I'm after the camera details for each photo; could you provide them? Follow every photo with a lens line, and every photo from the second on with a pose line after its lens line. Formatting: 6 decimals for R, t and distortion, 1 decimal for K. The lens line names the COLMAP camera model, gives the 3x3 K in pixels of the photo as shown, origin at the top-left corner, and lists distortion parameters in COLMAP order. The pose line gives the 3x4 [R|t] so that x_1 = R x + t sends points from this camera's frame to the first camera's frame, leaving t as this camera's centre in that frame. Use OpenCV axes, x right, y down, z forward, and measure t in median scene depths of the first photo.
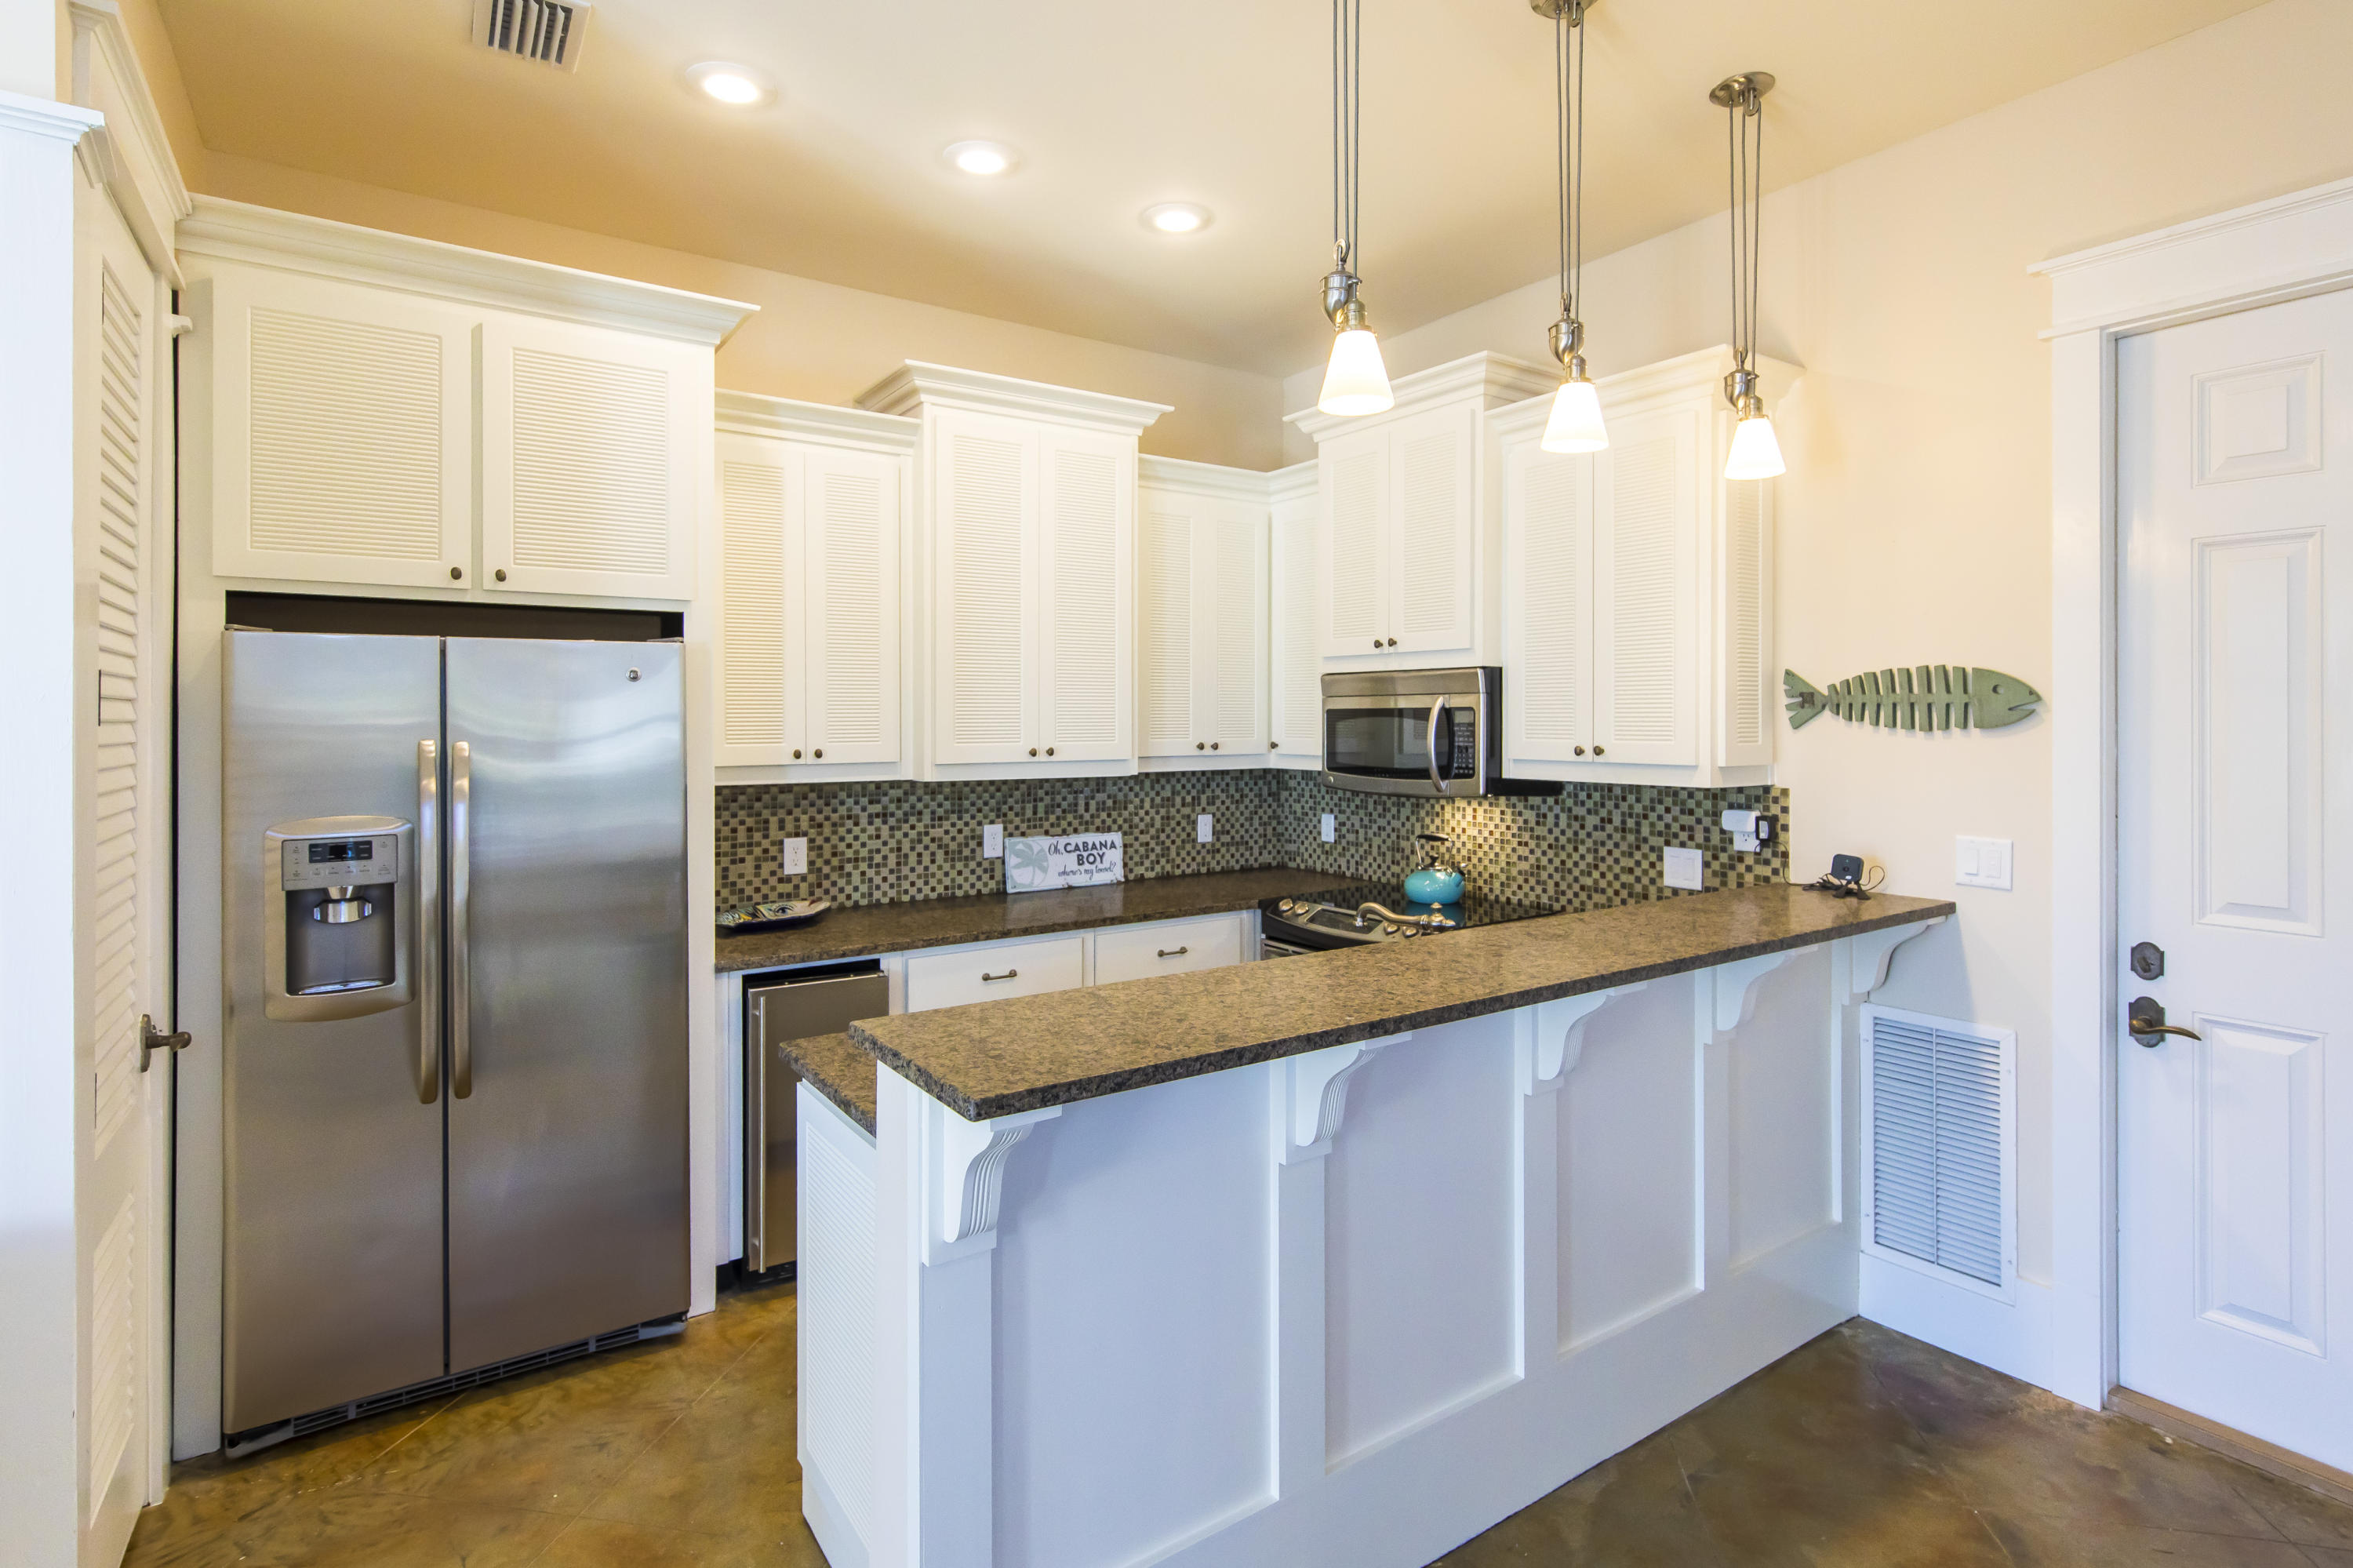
lens RADIAL K [[1157.8, 0, 1209.7], [0, 1157.8, 730.8], [0, 0, 1]] dist [0.011492, -0.002187]
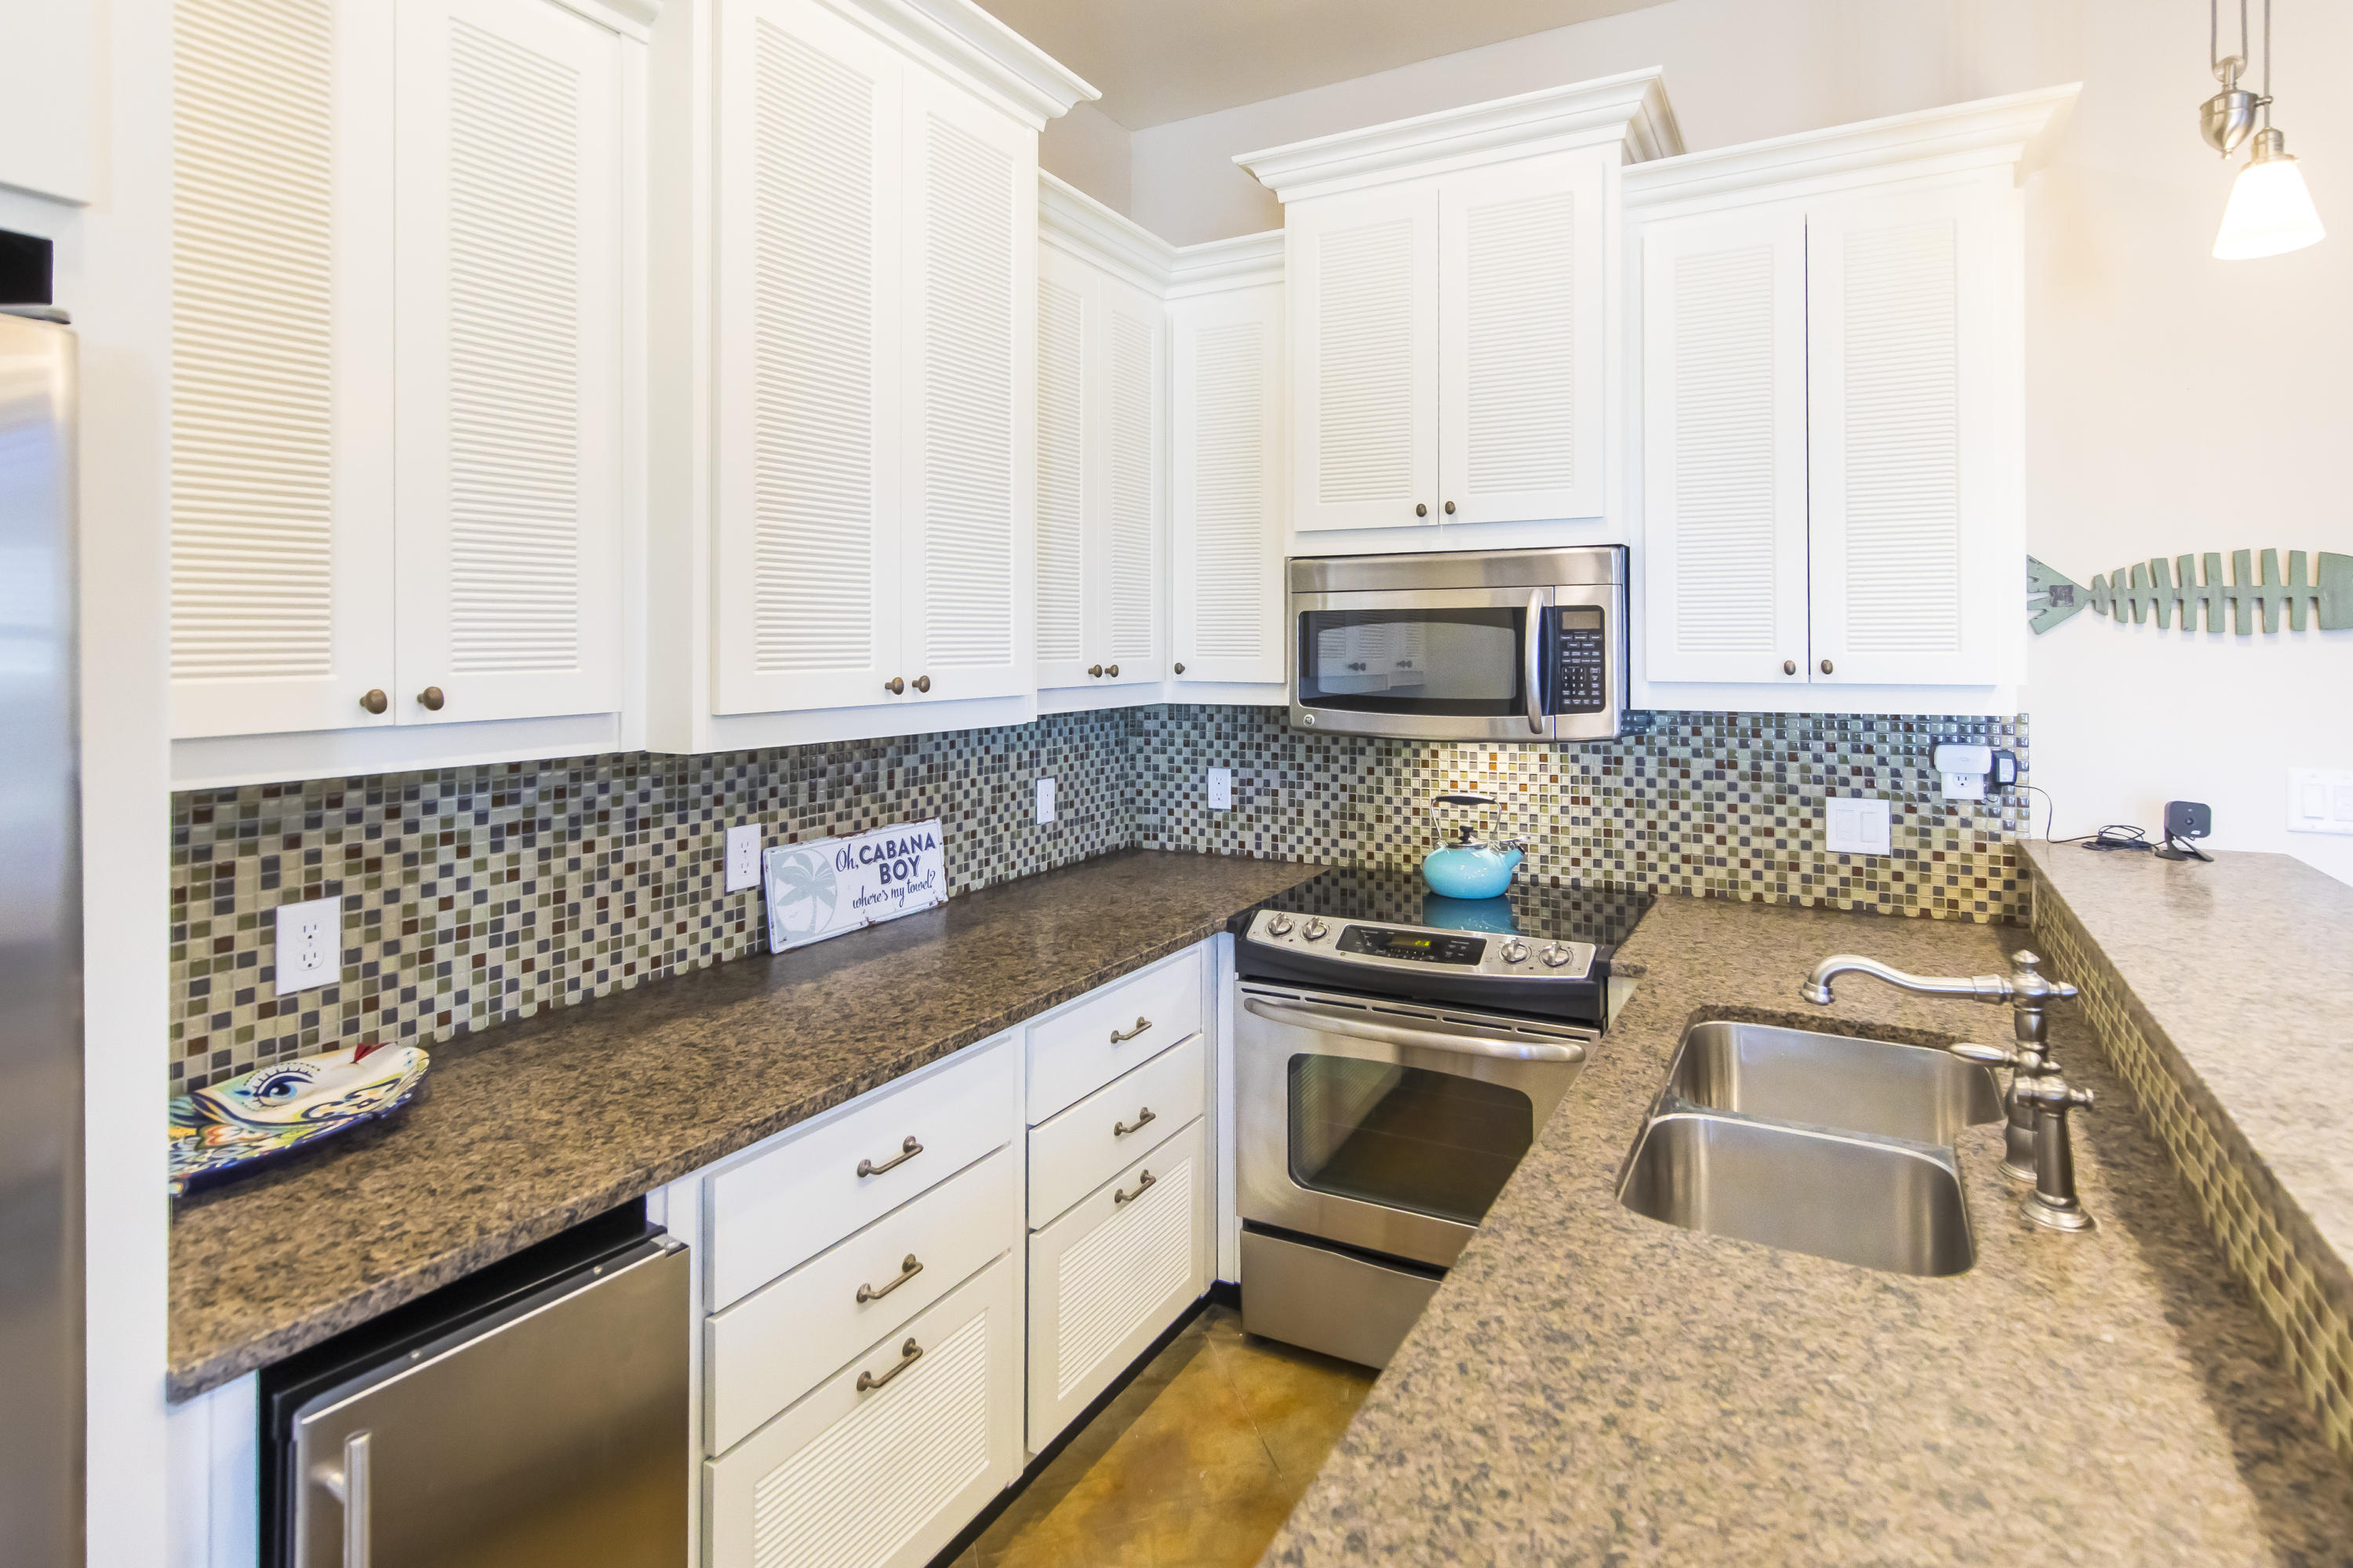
lens RADIAL K [[1157.8, 0, 1223.1], [0, 1157.8, 641.9], [0, 0, 1]] dist [0.011492, -0.002187]
pose [[0.887600, -0.001670, 0.460612, -0.260134], [0.008414, 0.999885, -0.012590, 0.006882], [-0.460538, 0.015051, 0.887513, 0.477934]]
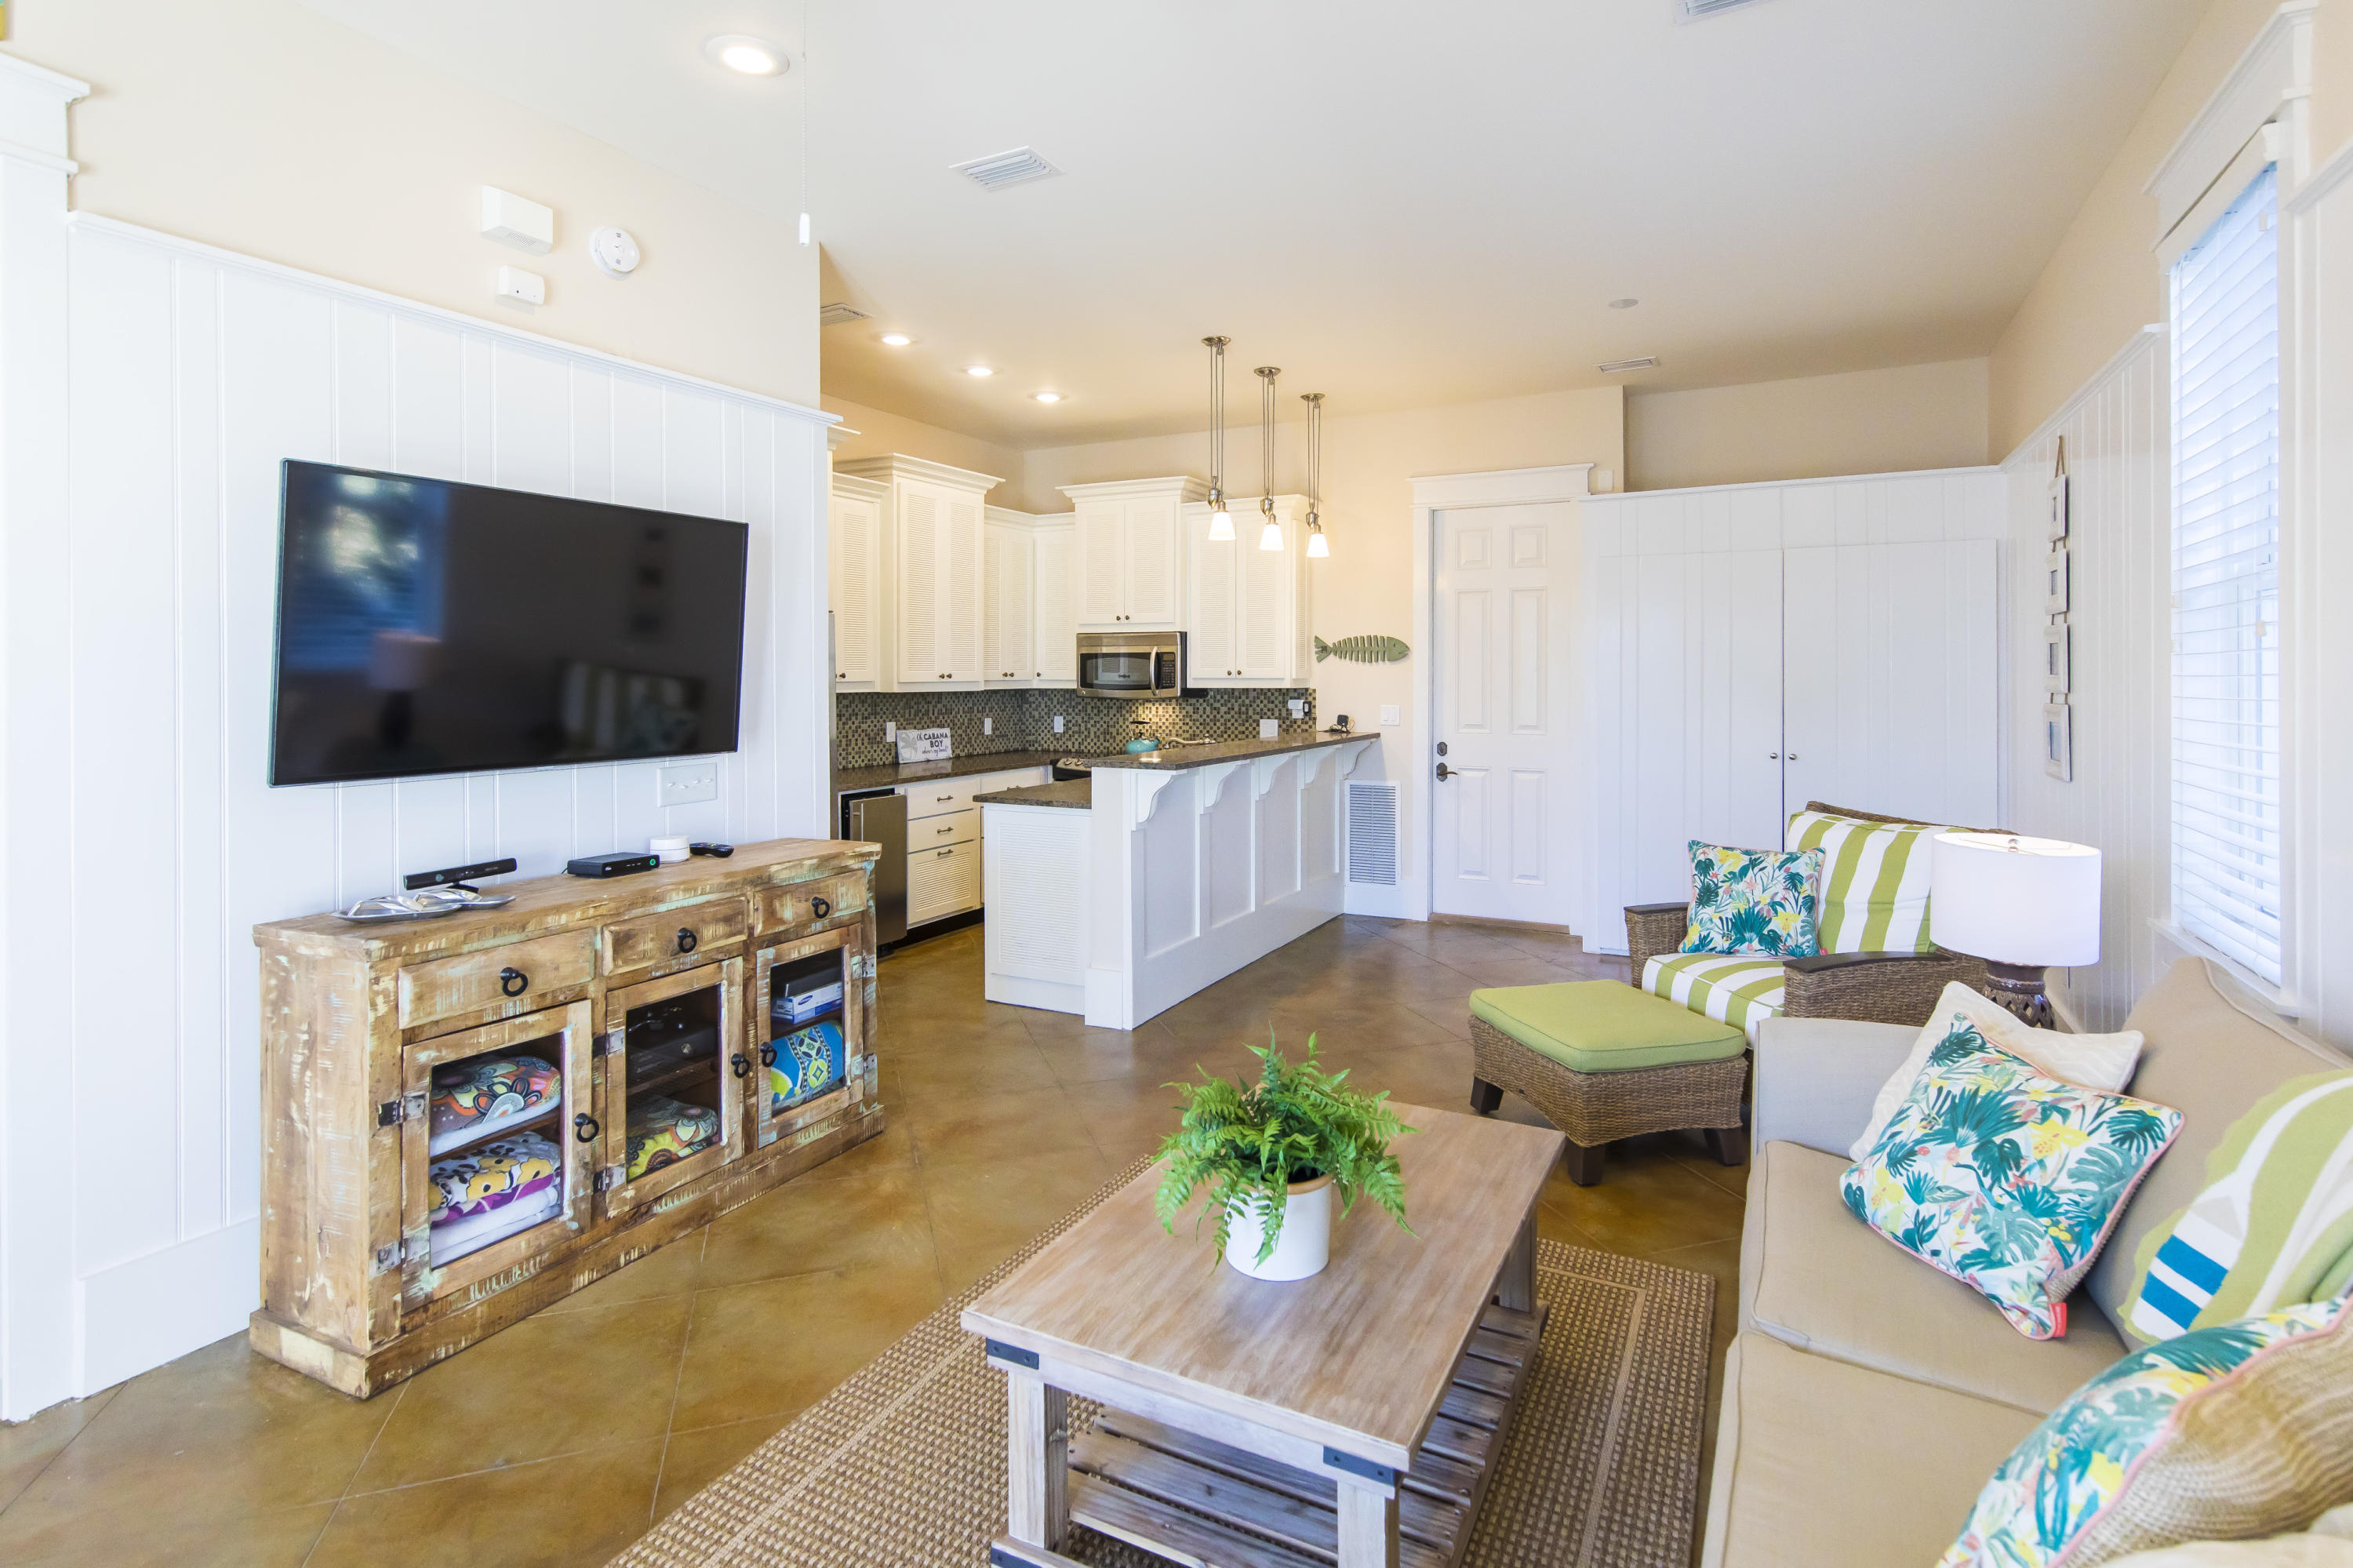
lens RADIAL K [[1157.8, 0, 1191.8], [0, 1157.8, 725.2], [0, 0, 1]] dist [0.011492, -0.002187]
pose [[0.881769, -0.021552, 0.471188, -0.646713], [0.006782, 0.999432, 0.033023, 0.037306], [-0.471632, -0.025923, 0.881414, -0.725062]]
